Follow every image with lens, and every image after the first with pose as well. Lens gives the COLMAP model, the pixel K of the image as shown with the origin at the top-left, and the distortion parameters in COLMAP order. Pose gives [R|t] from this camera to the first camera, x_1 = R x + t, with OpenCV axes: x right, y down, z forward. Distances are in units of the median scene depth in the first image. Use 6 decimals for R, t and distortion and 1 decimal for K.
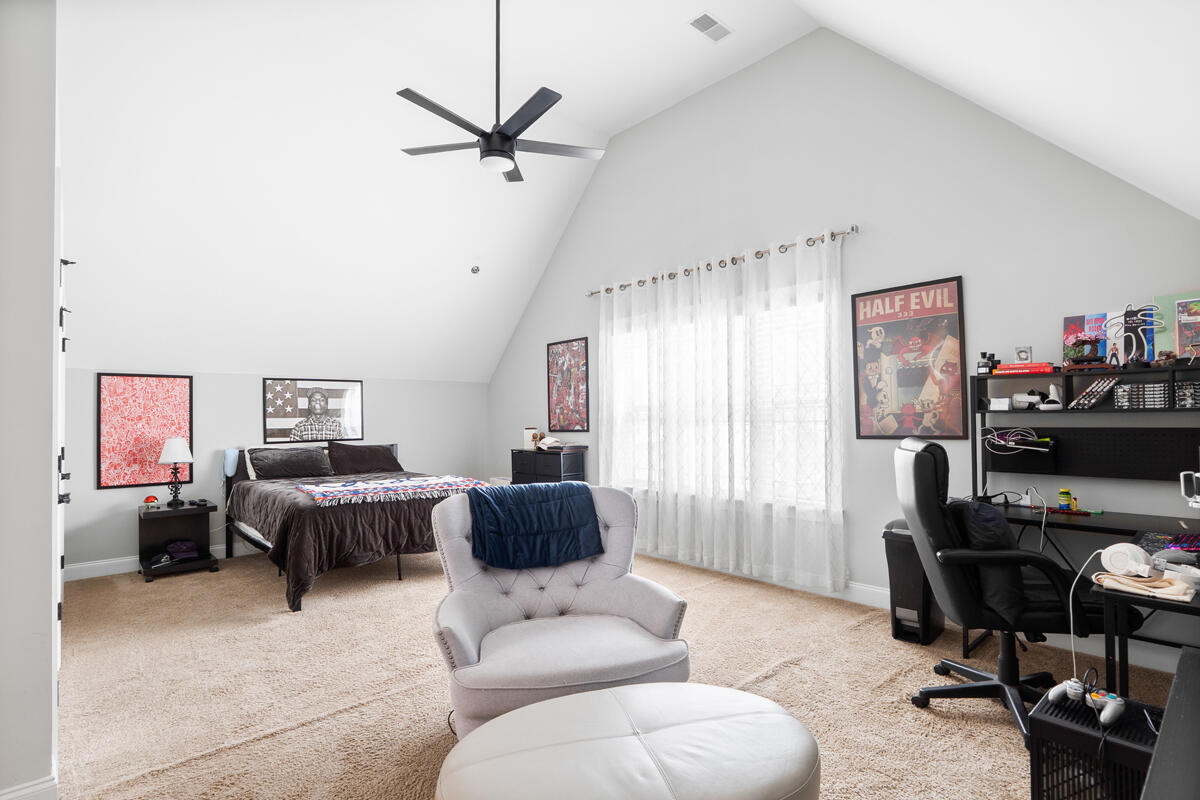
lens RADIAL K [[593.2, 0, 600.0], [0, 593.2, 400.0], [0, 0, 1]] dist [-0.000074, -0.000136]
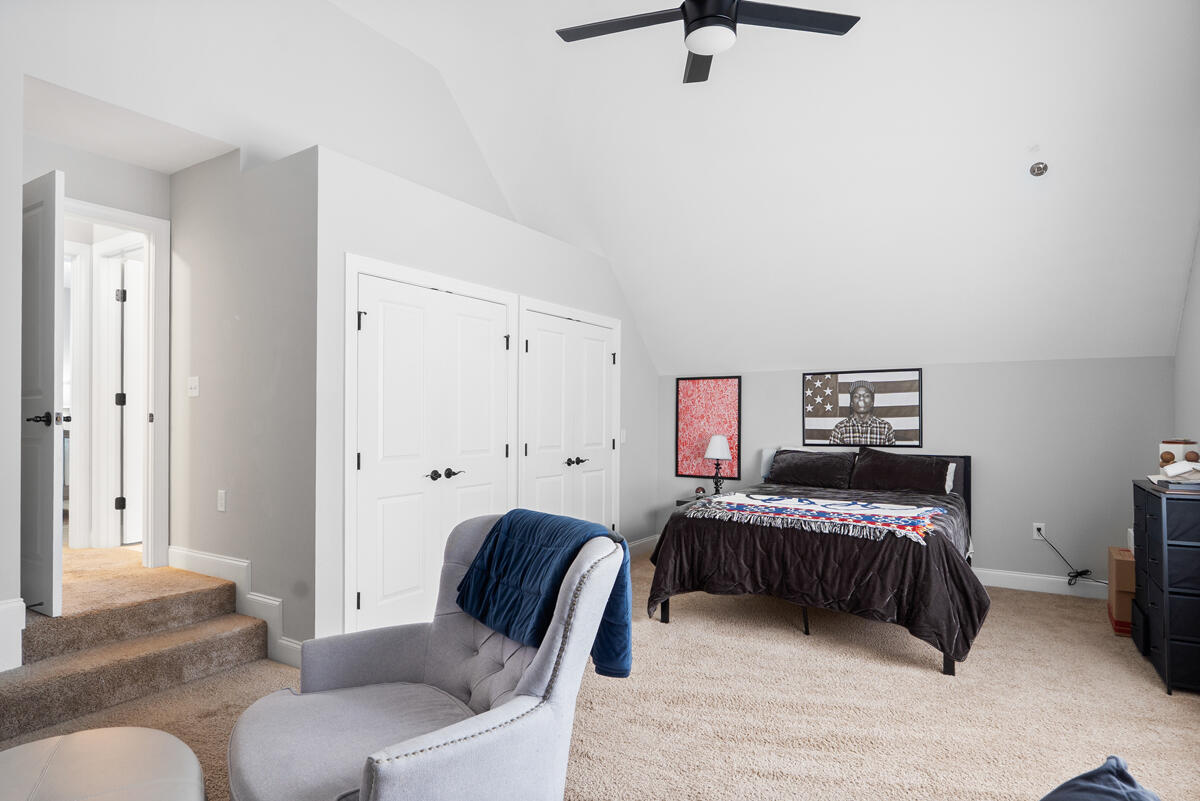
lens RADIAL K [[655.2, 0, 600.0], [0, 655.2, 400.5], [0, 0, 1]] dist [0.000618, 0.000317]
pose [[0.271104, -0.017515, -0.962391, 0.316108], [0.022470, 0.999677, -0.011864, 0.009452], [0.962288, -0.018408, 0.271410, 0.425550]]
